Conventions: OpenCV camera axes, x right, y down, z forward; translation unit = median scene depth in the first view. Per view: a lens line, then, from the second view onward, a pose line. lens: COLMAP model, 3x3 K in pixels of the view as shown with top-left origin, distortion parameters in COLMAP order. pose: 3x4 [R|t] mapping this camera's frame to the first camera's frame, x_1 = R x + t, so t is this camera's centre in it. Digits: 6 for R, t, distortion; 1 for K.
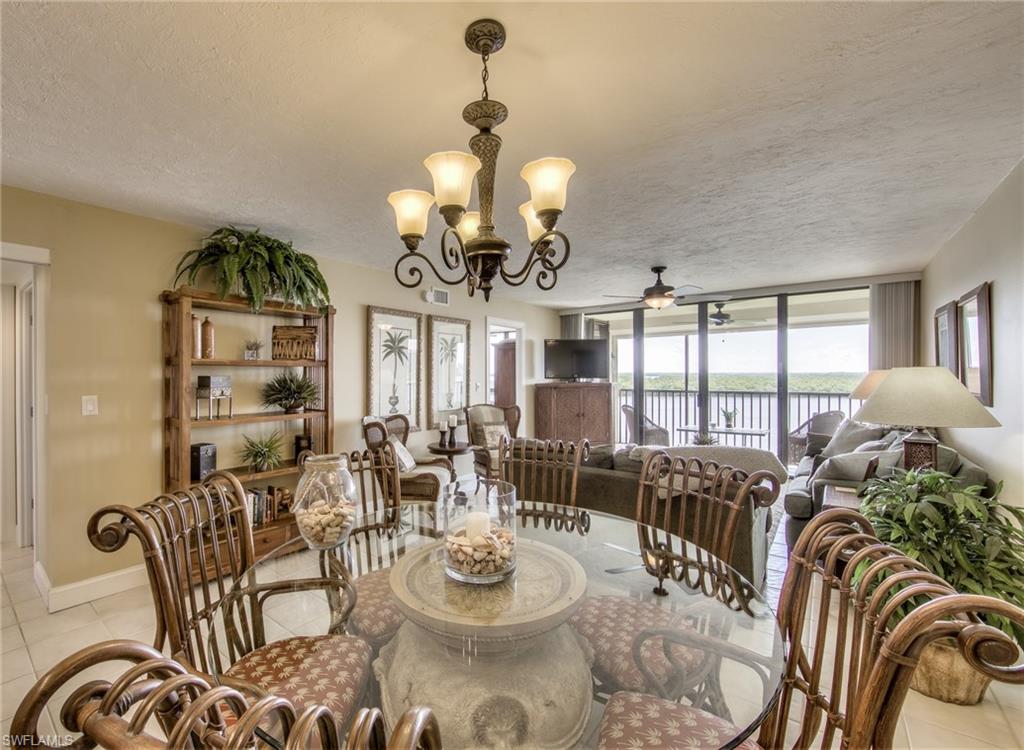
lens RADIAL K [[414.6, 0, 511.0], [0, 414.6, 376.3], [0, 0, 1]] dist [0.001080, 0.000256]
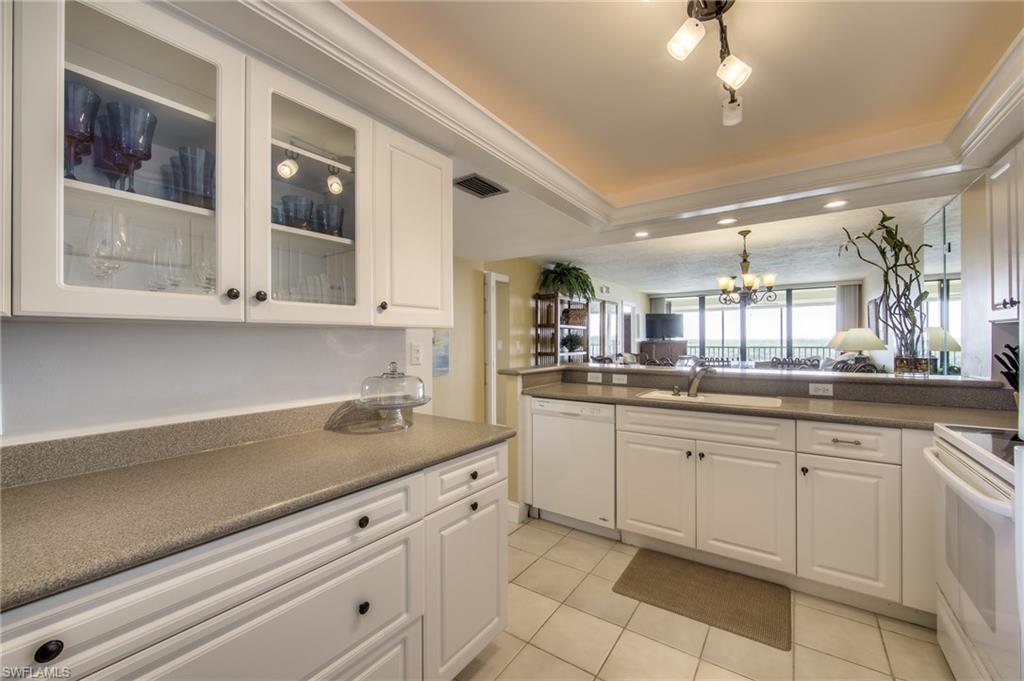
lens RADIAL K [[406.6, 0, 516.1], [0, 406.6, 337.1], [0, 0, 1]] dist [-0.005678, 0.001313]
pose [[0.998233, -0.003332, 0.059331, -0.670751], [0.004397, 0.999832, -0.017821, 0.037731], [-0.059261, 0.018050, 0.998079, -0.715970]]
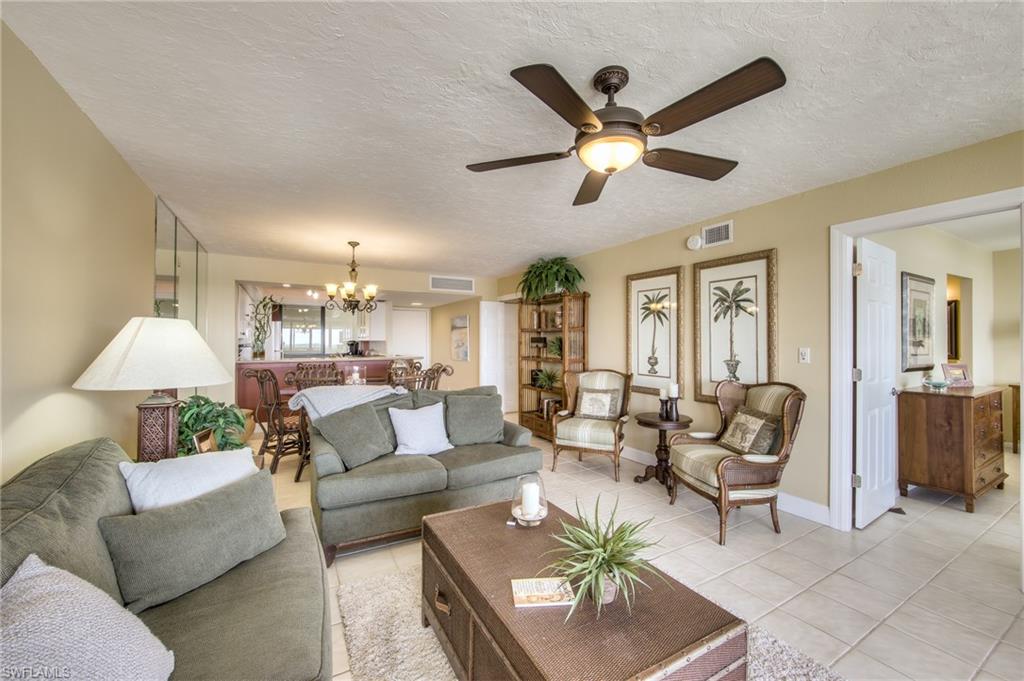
lens RADIAL K [[406.6, 0, 513.1], [0, 406.6, 339.8], [0, 0, 1]] dist [-0.005678, 0.001313]
pose [[-0.379732, -0.004129, -0.925087, 0.669253], [-0.010252, 0.999947, -0.000255, 0.009219], [0.925040, 0.009387, -0.379755, 0.924579]]
